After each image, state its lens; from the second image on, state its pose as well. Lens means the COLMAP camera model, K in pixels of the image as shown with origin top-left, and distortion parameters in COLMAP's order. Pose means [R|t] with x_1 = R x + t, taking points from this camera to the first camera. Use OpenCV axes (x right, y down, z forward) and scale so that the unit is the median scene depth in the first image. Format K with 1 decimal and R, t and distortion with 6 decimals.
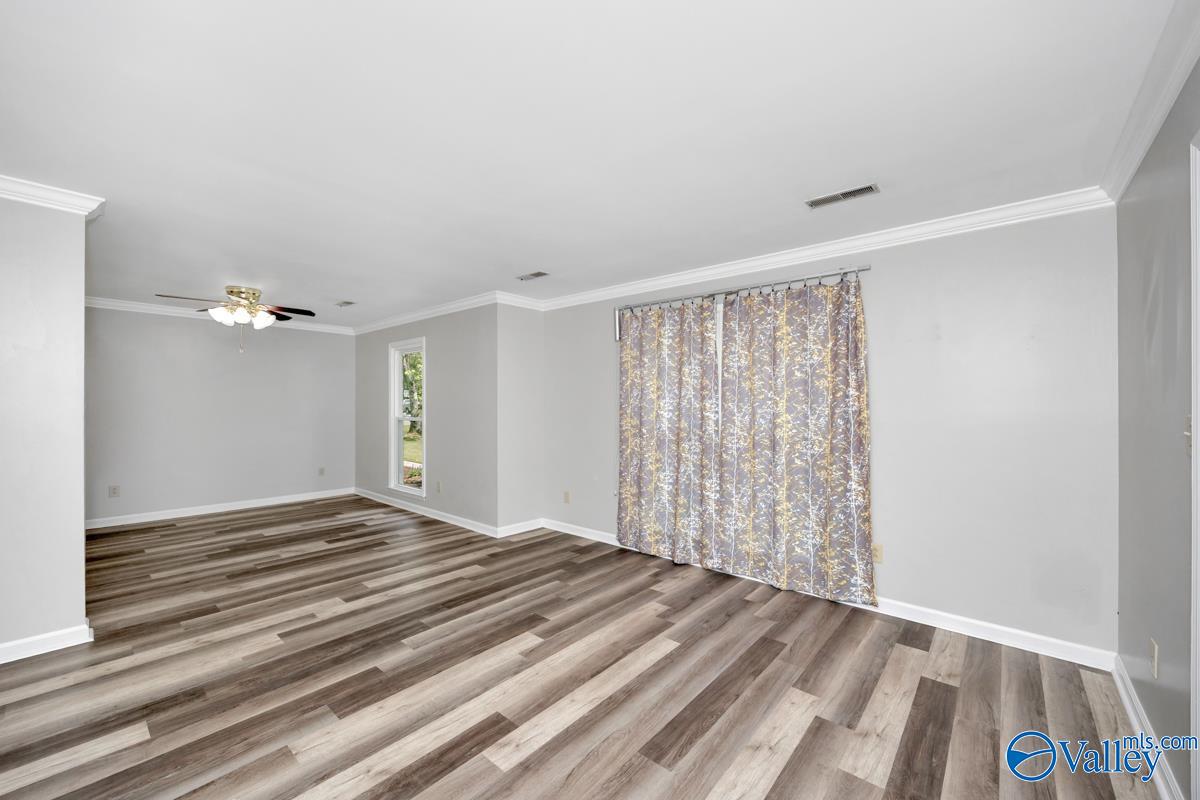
lens RADIAL K [[473.7, 0, 591.2], [0, 473.7, 409.0], [0, 0, 1]] dist [-0.004145, 0.000164]
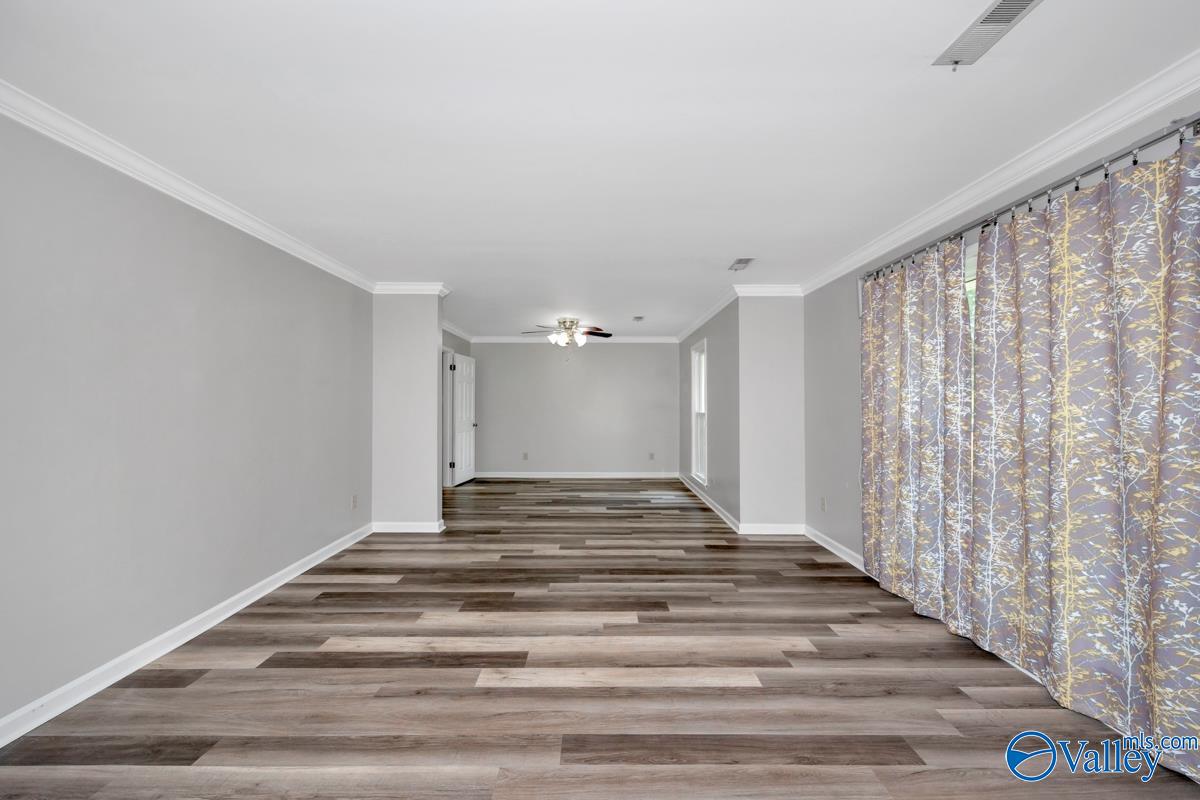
lens RADIAL K [[453.3, 0, 595.3], [0, 453.3, 401.3], [0, 0, 1]] dist [-0.002819, 0.000006]
pose [[0.677674, -0.008766, -0.735310, 0.427661], [-0.003131, 0.999885, -0.014806, 0.015737], [0.735356, 0.012336, 0.677569, 0.194830]]
